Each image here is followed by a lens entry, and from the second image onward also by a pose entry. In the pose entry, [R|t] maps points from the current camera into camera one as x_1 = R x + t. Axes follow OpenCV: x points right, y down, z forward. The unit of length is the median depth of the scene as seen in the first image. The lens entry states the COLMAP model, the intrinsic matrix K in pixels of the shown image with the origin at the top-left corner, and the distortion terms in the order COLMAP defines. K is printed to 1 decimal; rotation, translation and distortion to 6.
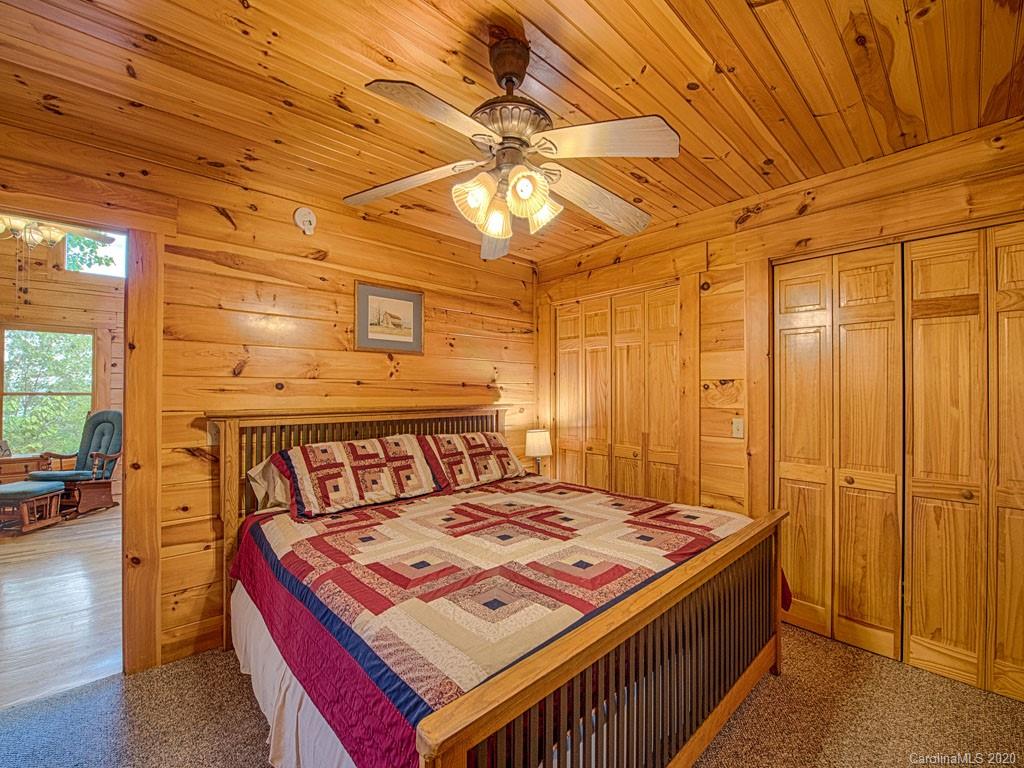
lens RADIAL K [[459.0, 0, 468.0], [0, 459.0, 387.0], [0, 0, 1]] dist [-0.018197, -0.000199]
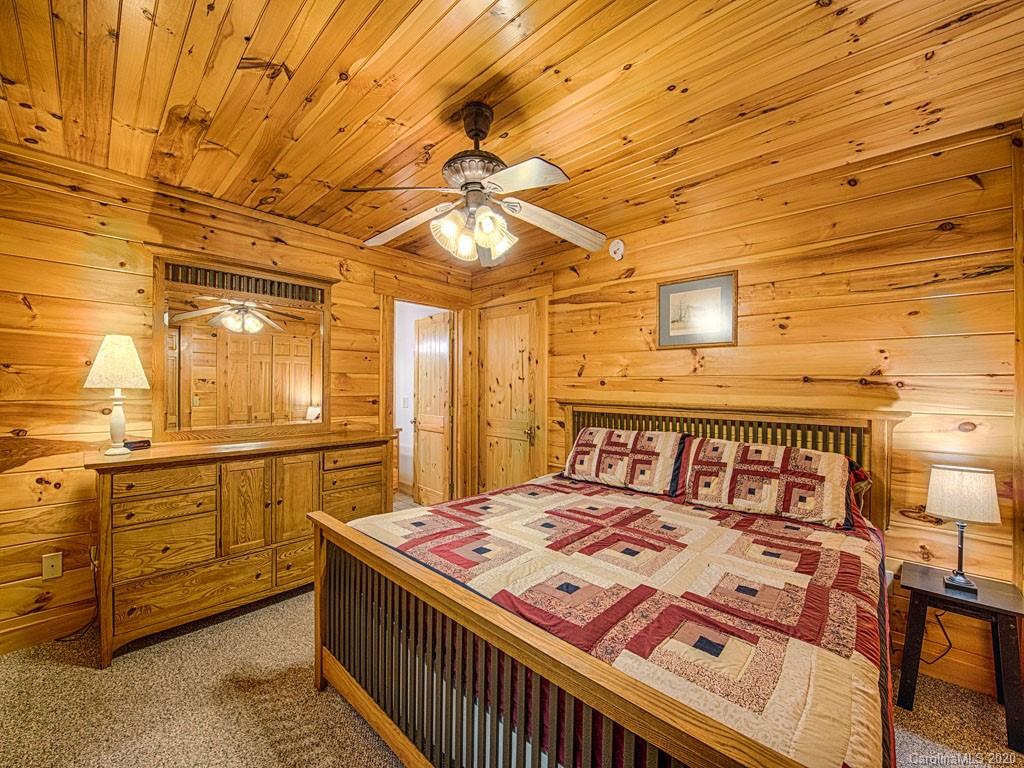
lens RADIAL K [[389.3, 0, 475.6], [0, 389.3, 386.0], [0, 0, 1]] dist [-0.016311, -0.000754]
pose [[0.049961, -0.000748, -0.998751, 0.797340], [-0.003986, 0.999992, -0.000949, 0.010823], [0.998743, 0.004028, 0.049958, 0.662210]]
